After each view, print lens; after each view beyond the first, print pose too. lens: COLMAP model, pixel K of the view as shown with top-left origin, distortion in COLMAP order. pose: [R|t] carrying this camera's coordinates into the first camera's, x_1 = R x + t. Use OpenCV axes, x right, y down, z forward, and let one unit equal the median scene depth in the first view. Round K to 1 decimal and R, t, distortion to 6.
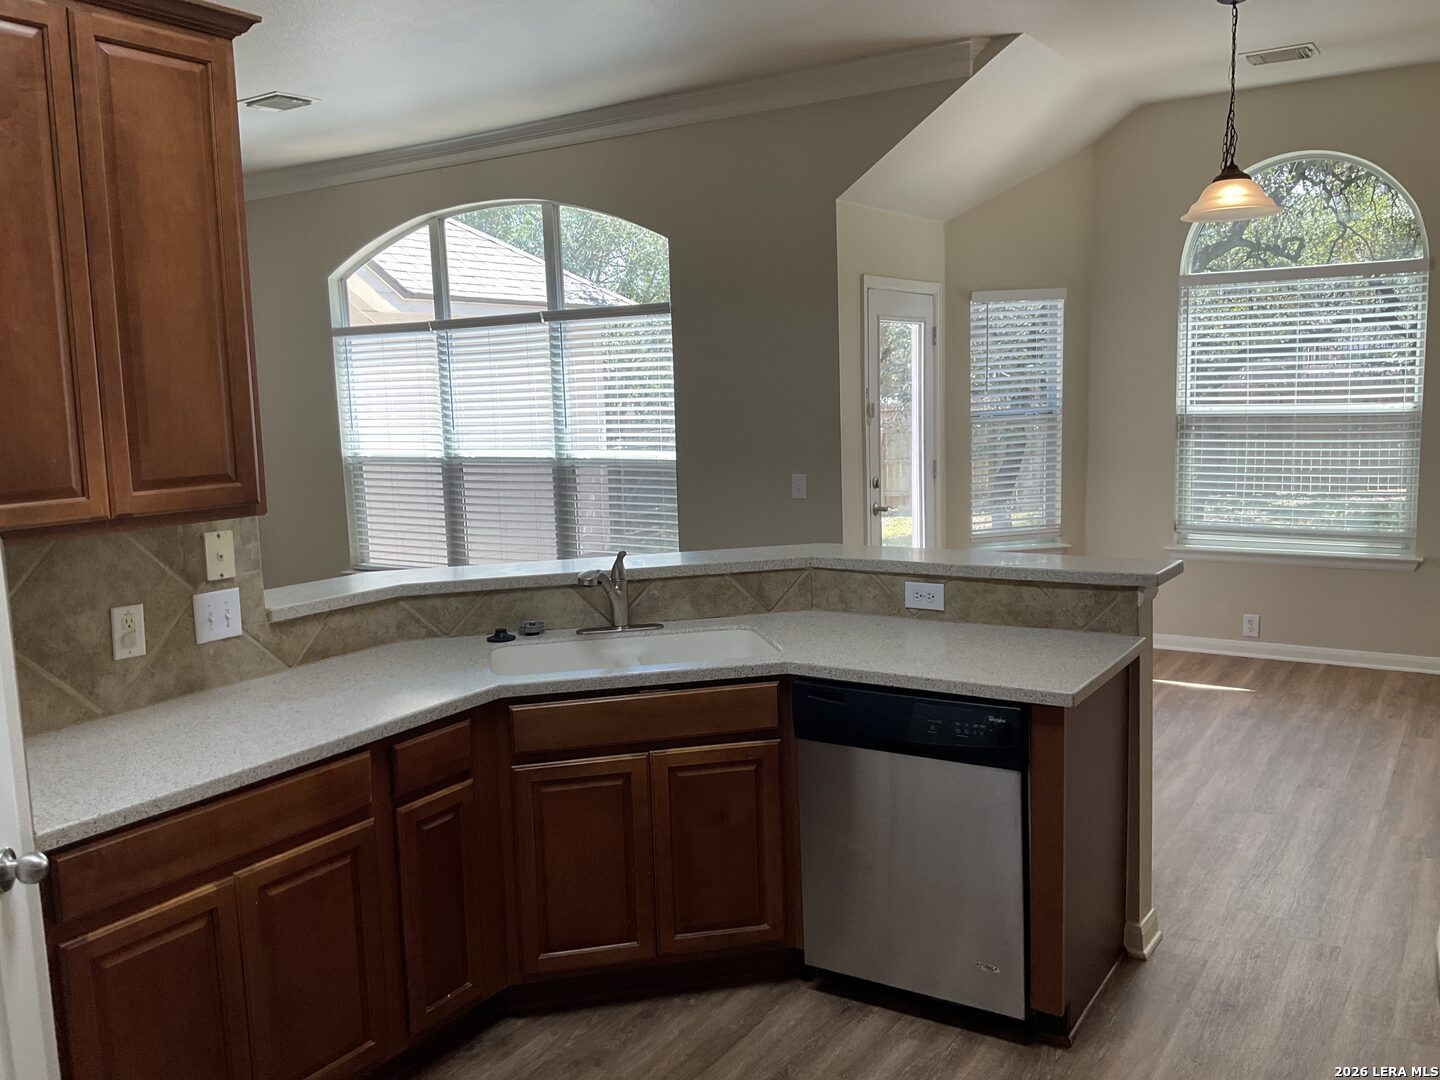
lens RADIAL K [[1196.6, 0, 712.8], [0, 1196.6, 537.9], [0, 0, 1]] dist [0.066253, -0.118292]
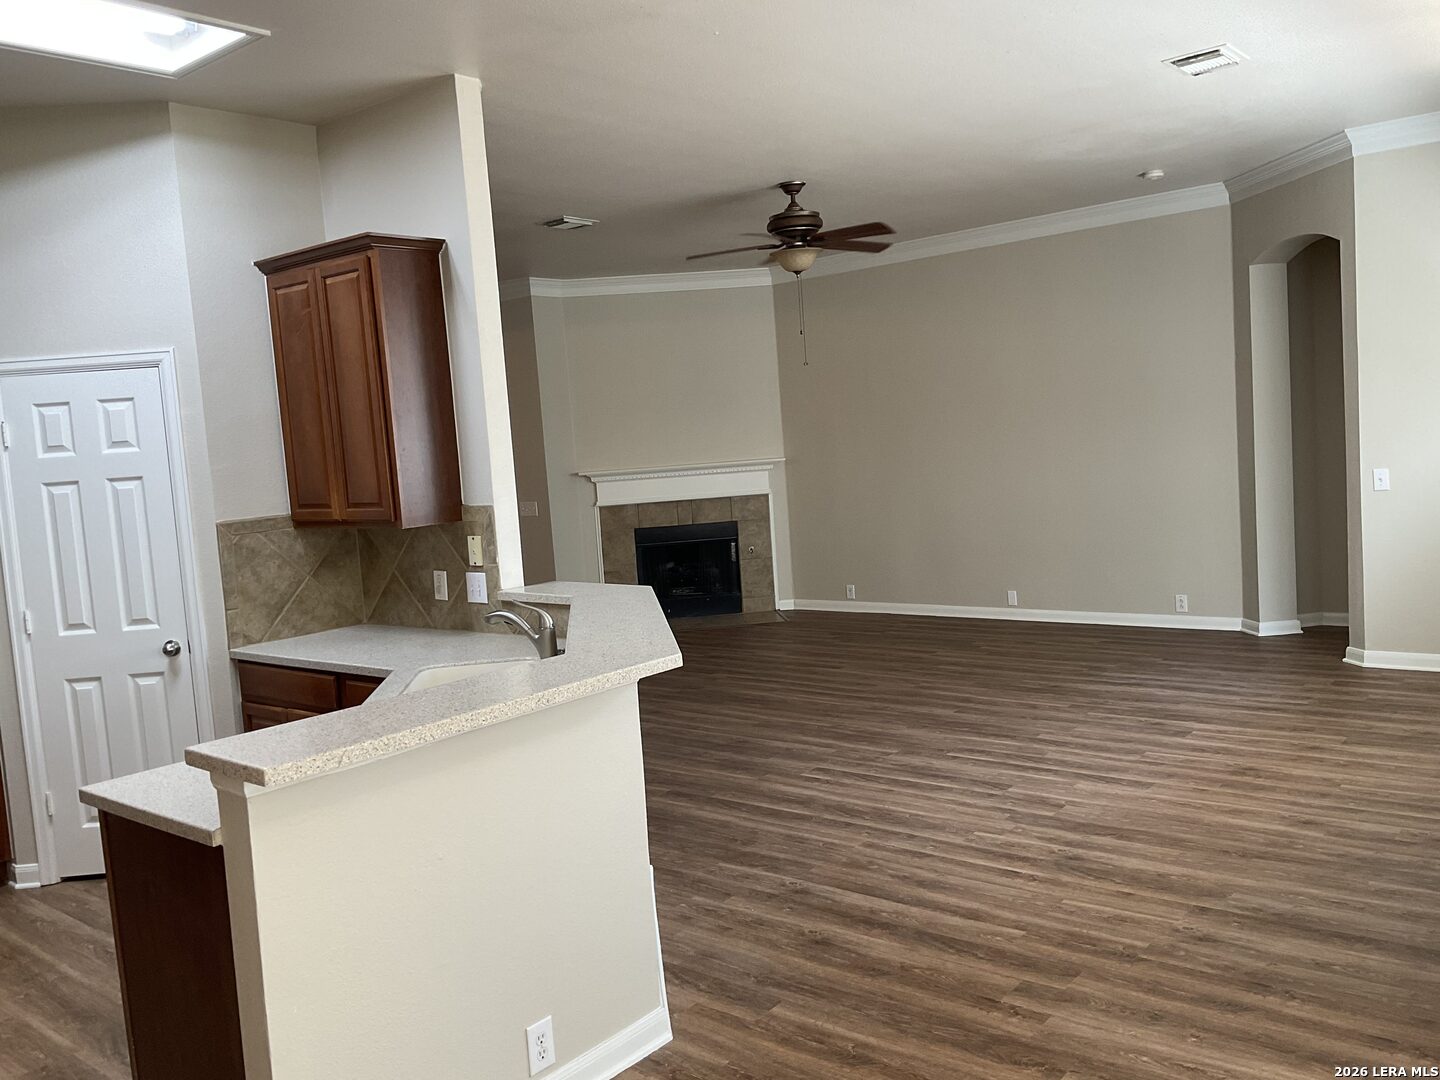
lens RADIAL K [[1196.6, 0, 714.2], [0, 1196.6, 540.3], [0, 0, 1]] dist [0.066253, -0.118292]
pose [[-0.110009, 0.128158, -0.985633, 1.097113], [-0.052777, 0.989500, 0.134552, -0.224818], [0.992528, 0.066821, -0.102090, 1.448636]]
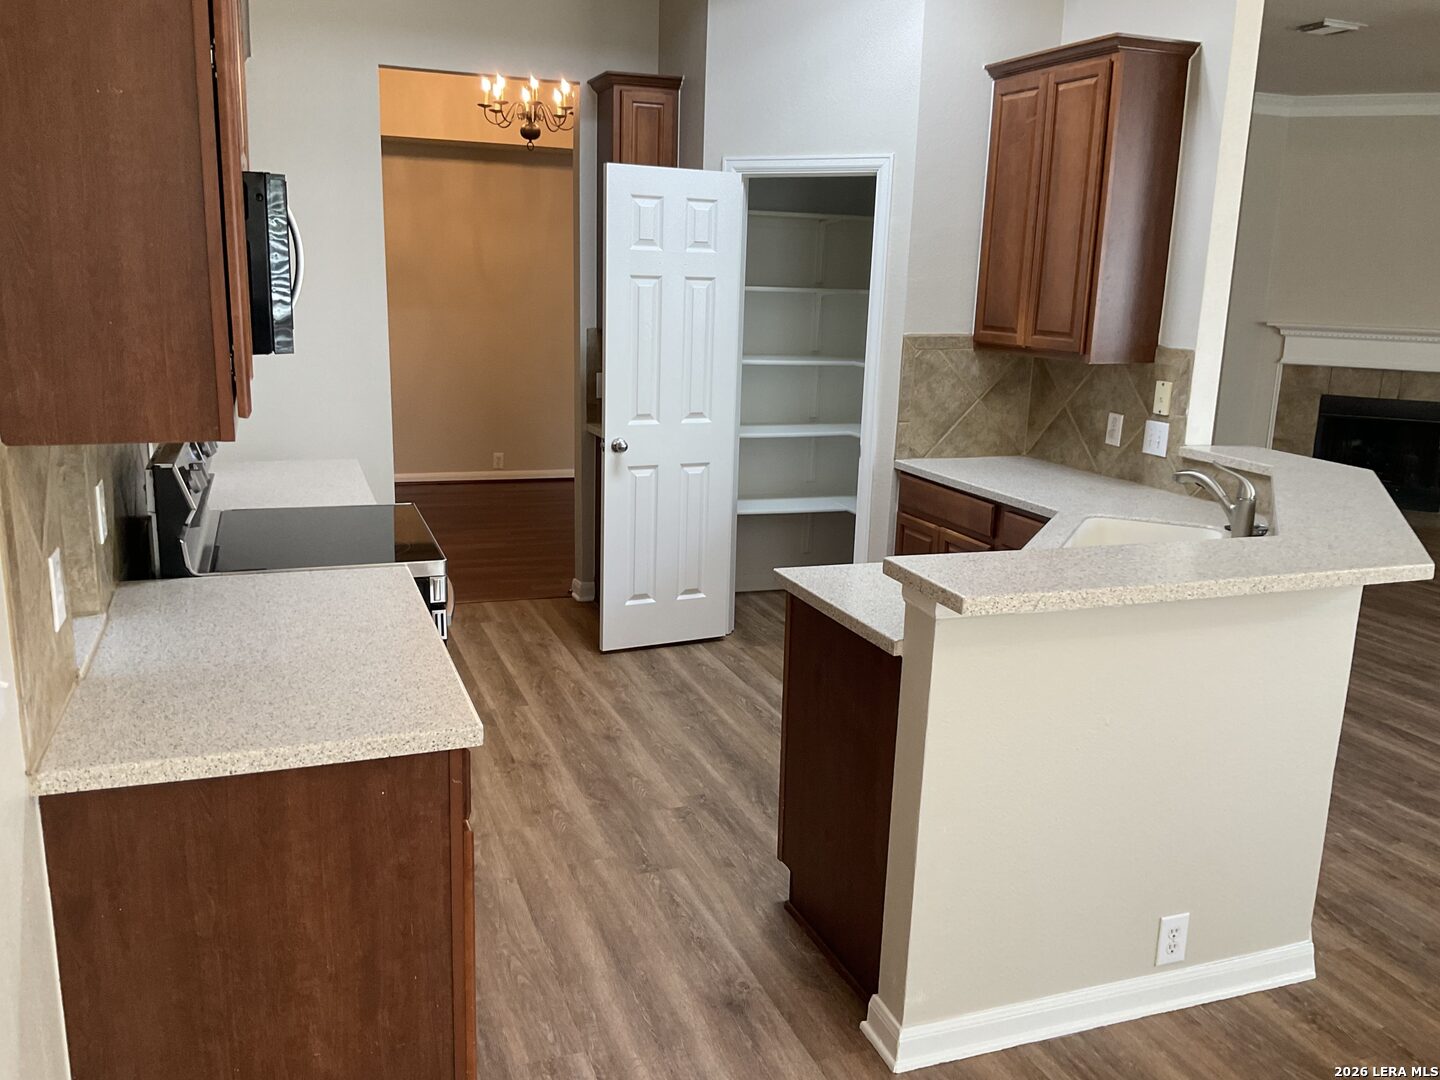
lens RADIAL K [[1196.6, 0, 710.4], [0, 1196.6, 548.3], [0, 0, 1]] dist [0.066253, -0.118292]
pose [[-0.592586, 0.194975, -0.781554, 1.072612], [-0.112204, 0.940824, 0.319782, -0.215978], [0.797654, 0.277192, -0.535643, 1.371373]]
